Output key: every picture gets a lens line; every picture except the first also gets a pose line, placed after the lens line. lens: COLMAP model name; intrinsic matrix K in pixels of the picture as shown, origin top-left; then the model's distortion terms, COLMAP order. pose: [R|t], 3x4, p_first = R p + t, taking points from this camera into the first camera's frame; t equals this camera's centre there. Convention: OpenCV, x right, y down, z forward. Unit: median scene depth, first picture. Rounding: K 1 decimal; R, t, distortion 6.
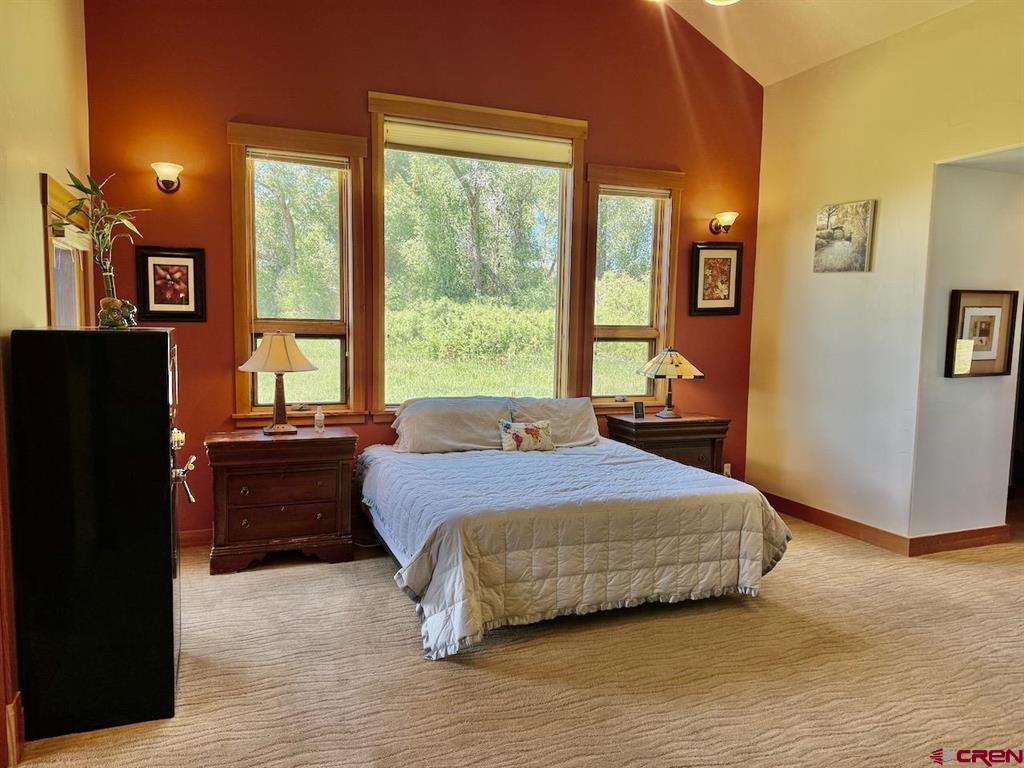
lens RADIAL K [[710.2, 0, 512.4], [0, 710.2, 387.9], [0, 0, 1]] dist [0.037378, -0.002725]
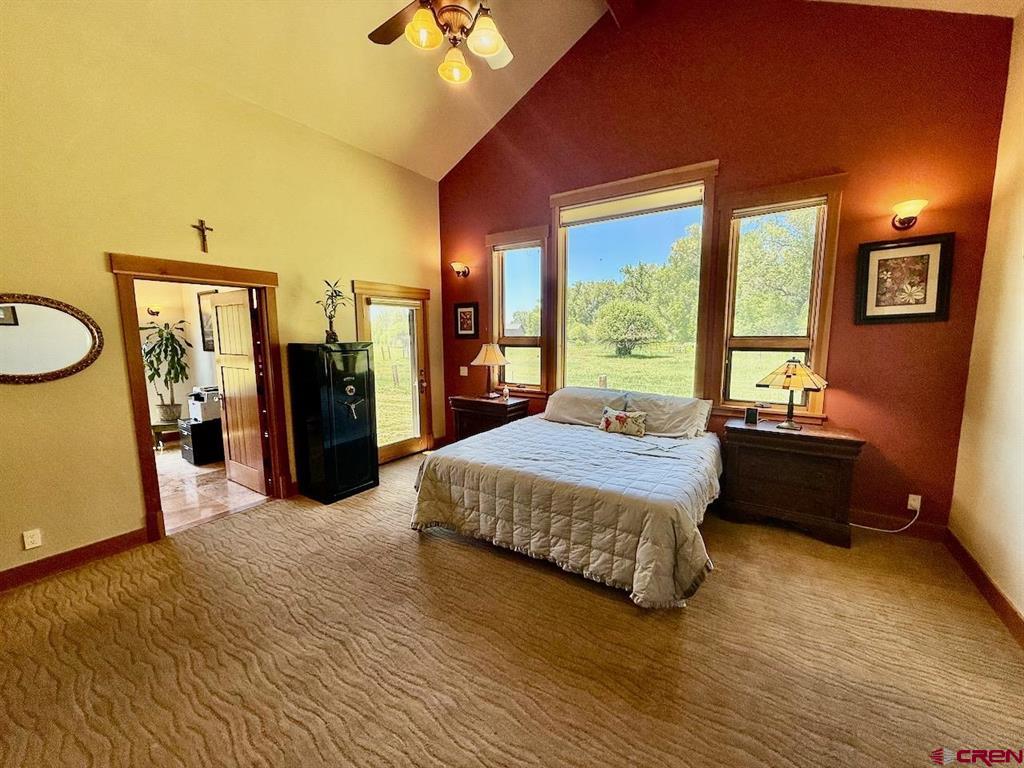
lens RADIAL K [[411.4, 0, 512.5], [0, 411.4, 381.9], [0, 0, 1]] dist [-0.000552, -0.000210]
pose [[0.564752, 0.075523, -0.821798, 0.536396], [-0.059586, 0.996936, 0.050669, -0.033045], [0.823107, 0.020352, 0.567522, 0.395633]]
